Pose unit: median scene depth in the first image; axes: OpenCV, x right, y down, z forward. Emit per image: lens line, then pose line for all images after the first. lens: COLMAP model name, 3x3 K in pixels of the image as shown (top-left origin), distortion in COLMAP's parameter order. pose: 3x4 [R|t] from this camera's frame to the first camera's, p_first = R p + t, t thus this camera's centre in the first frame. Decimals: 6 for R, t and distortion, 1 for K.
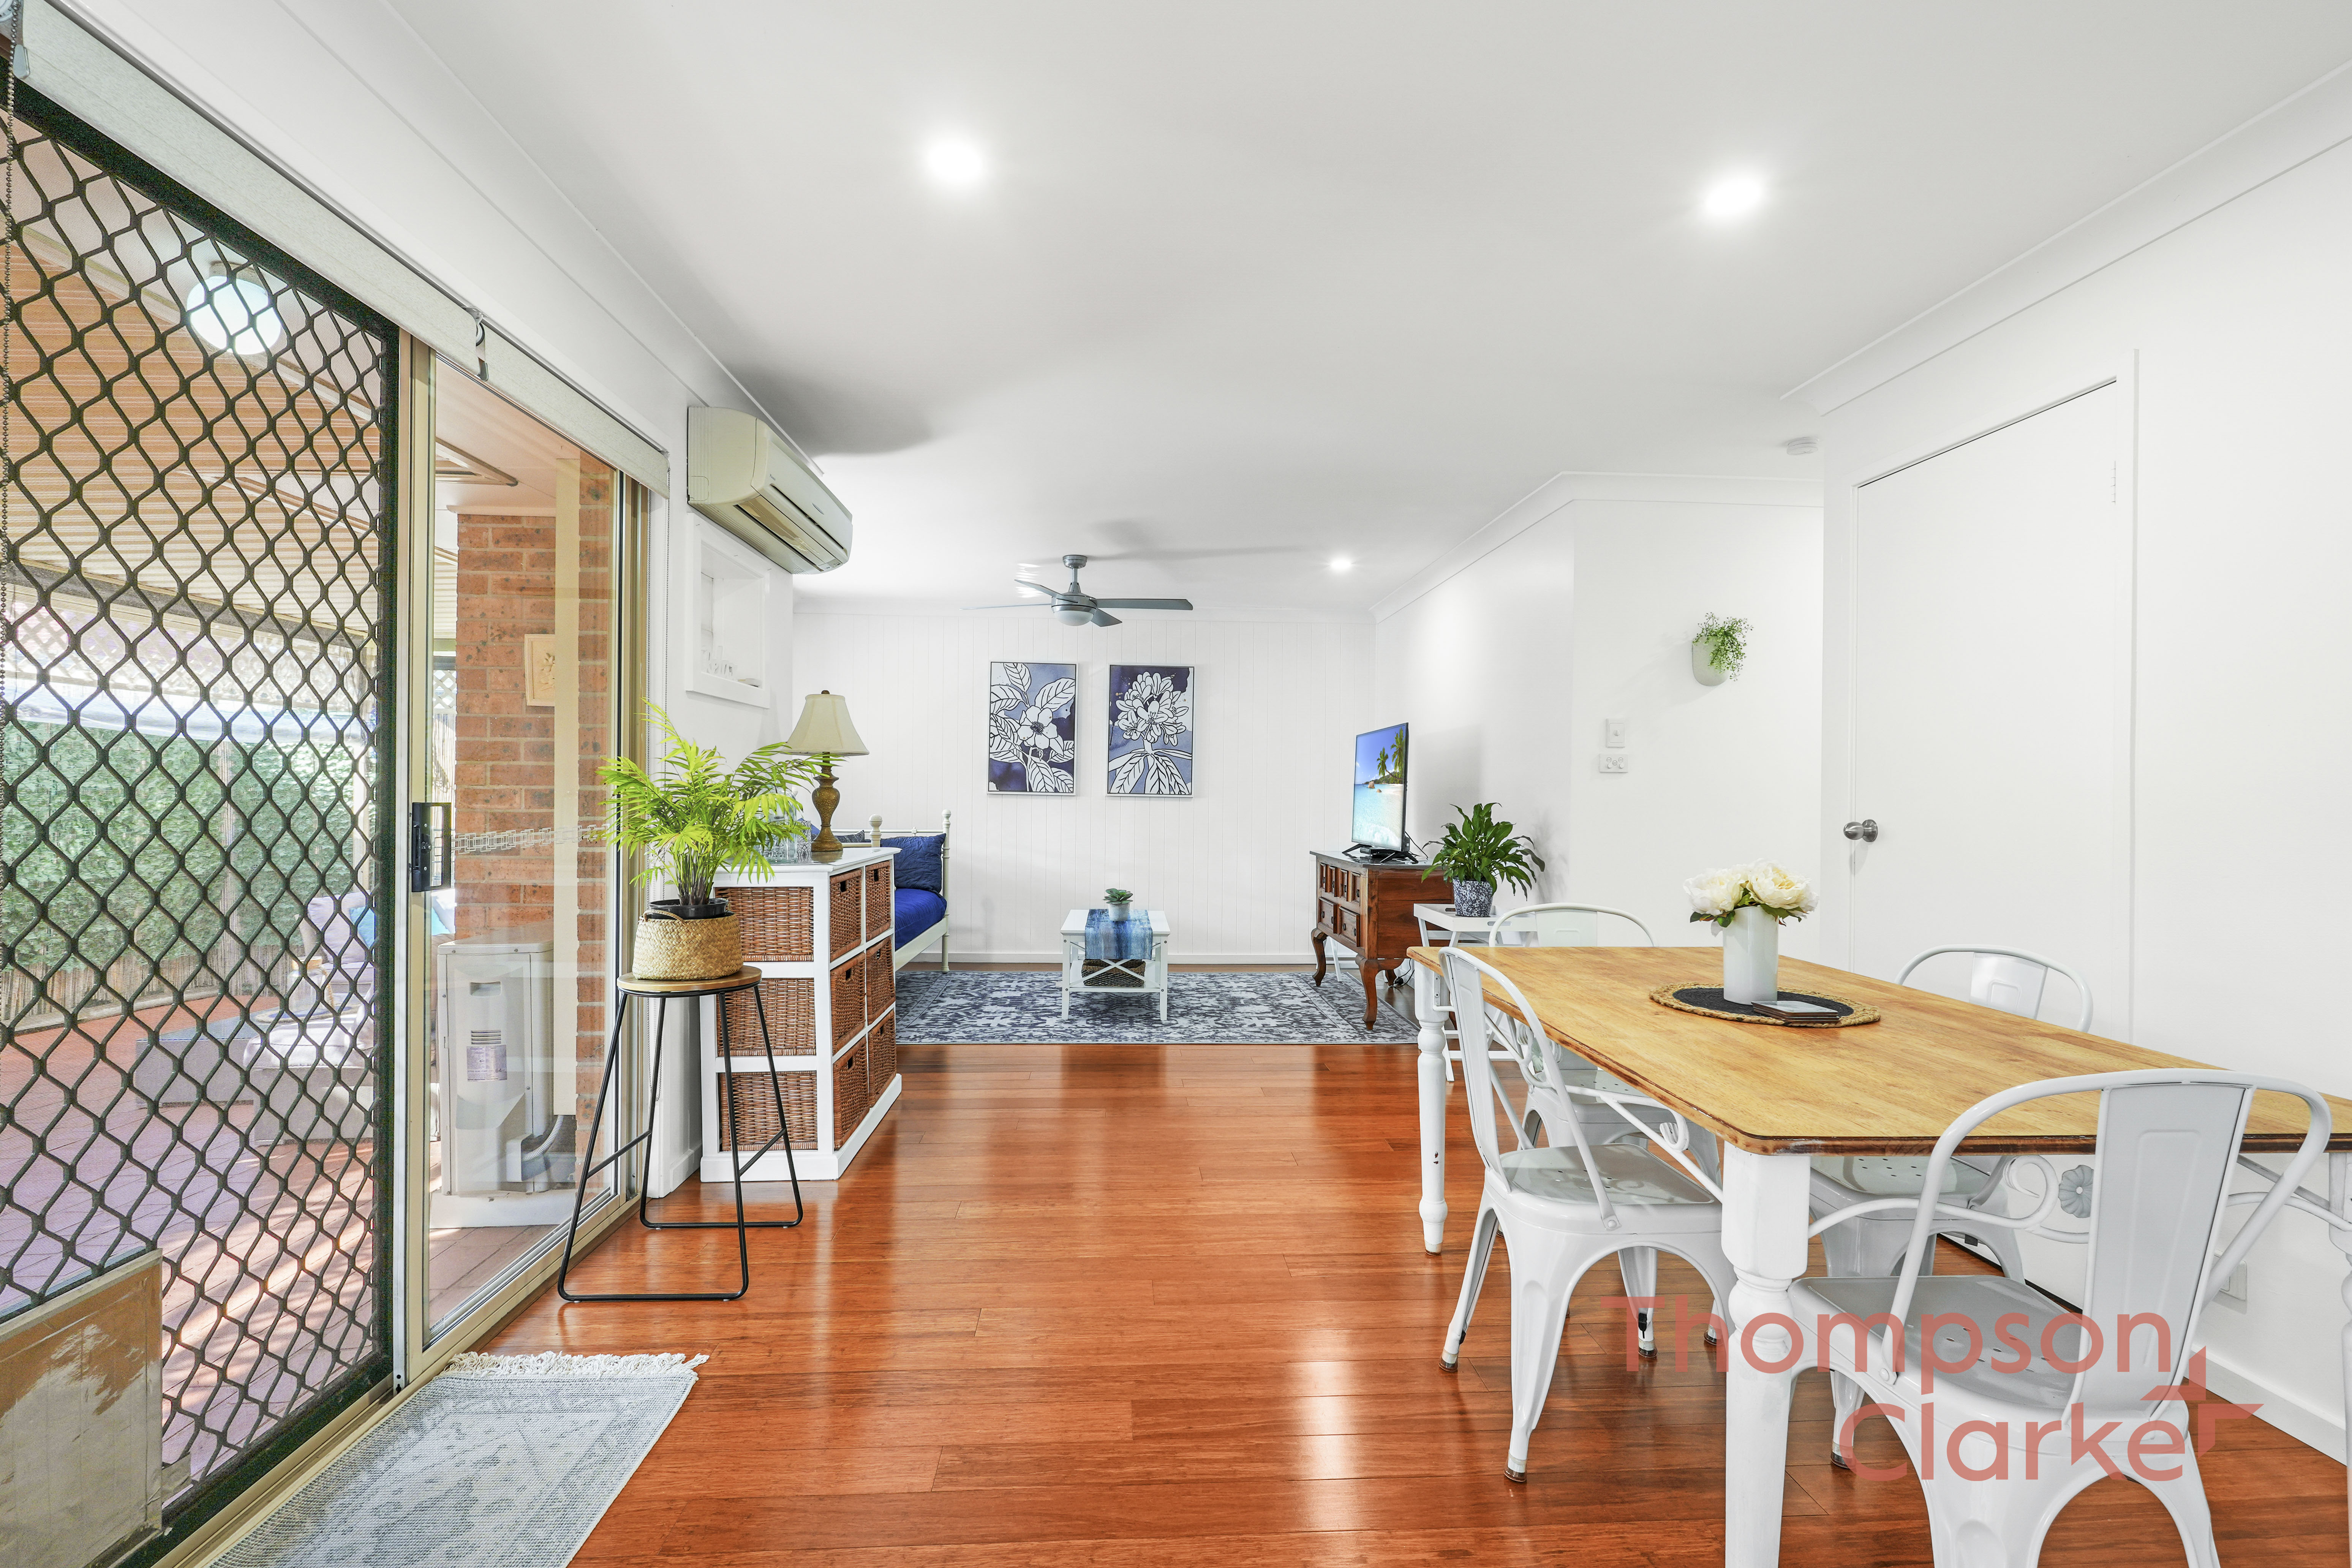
lens RADIAL K [[1069.0, 0, 1174.5], [0, 1069.0, 794.4], [0, 0, 1]] dist [-0.005095, -0.000308]
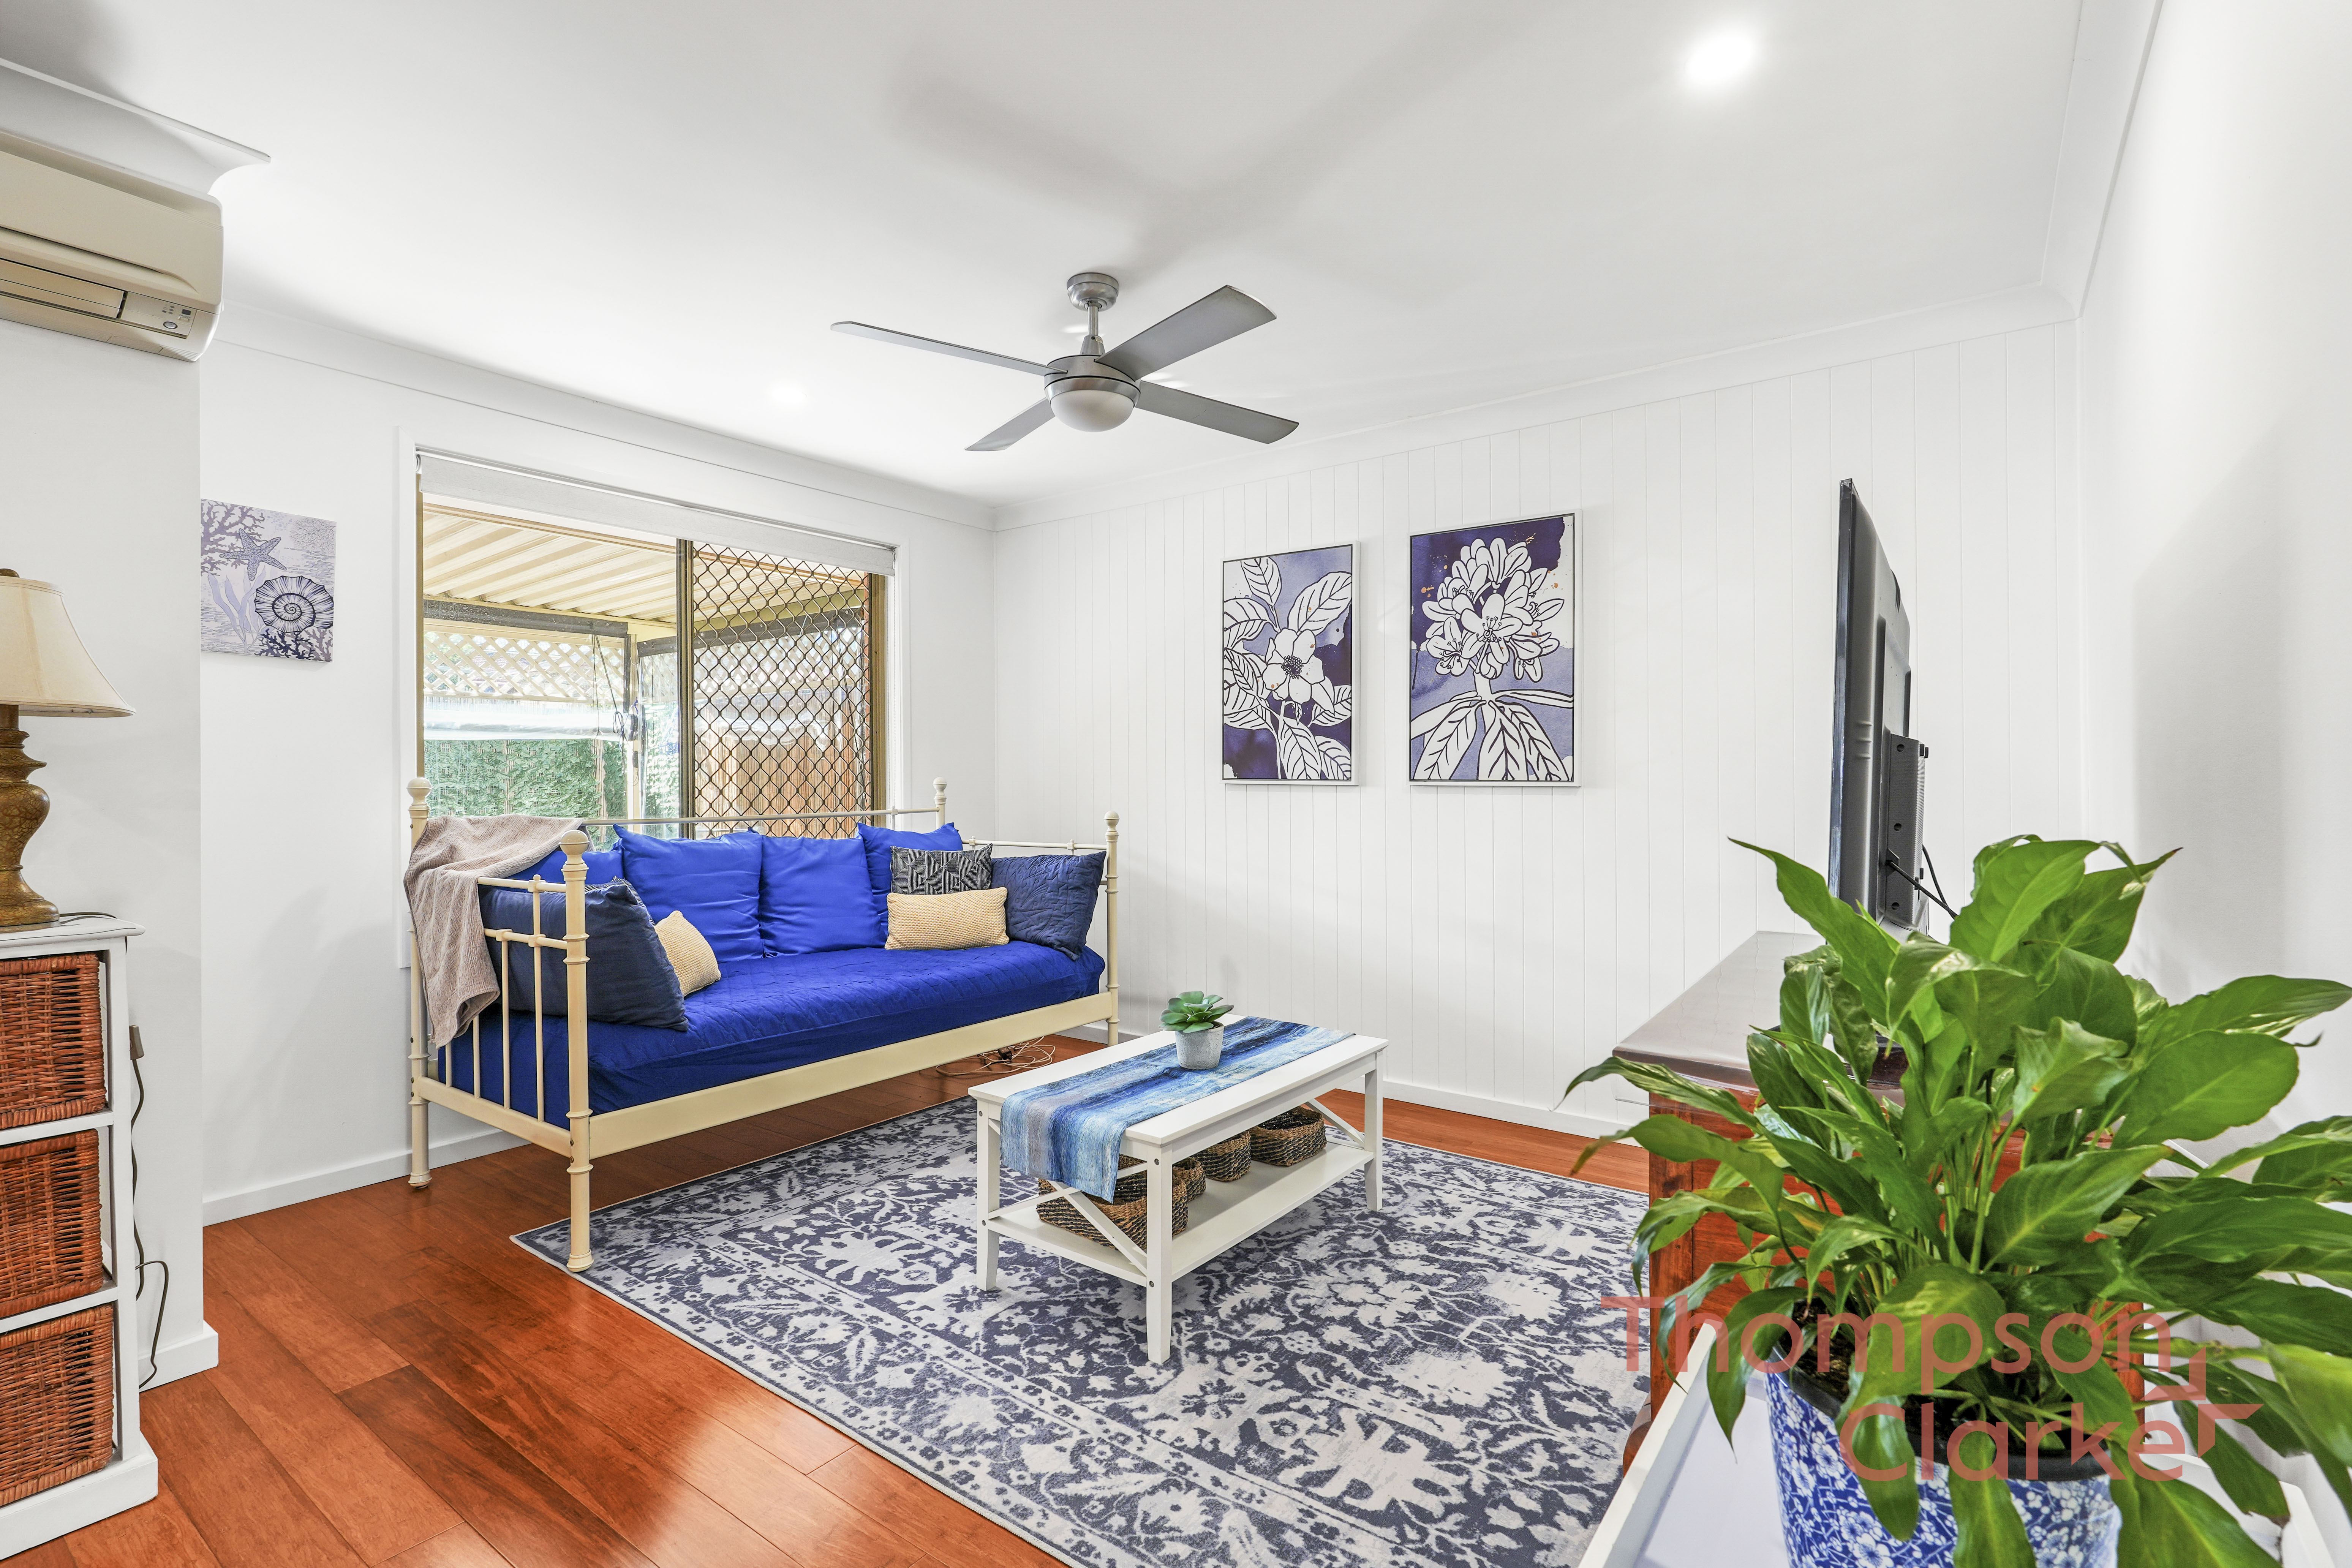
lens RADIAL K [[1069.0, 0, 1183.2], [0, 1069.0, 793.6], [0, 0, 1]] dist [-0.005095, -0.000308]
pose [[0.777779, -0.004505, -0.628522, 0.182610], [0.012023, 0.999898, 0.007712, 0.000086], [0.628423, -0.013555, 0.777753, 0.520597]]
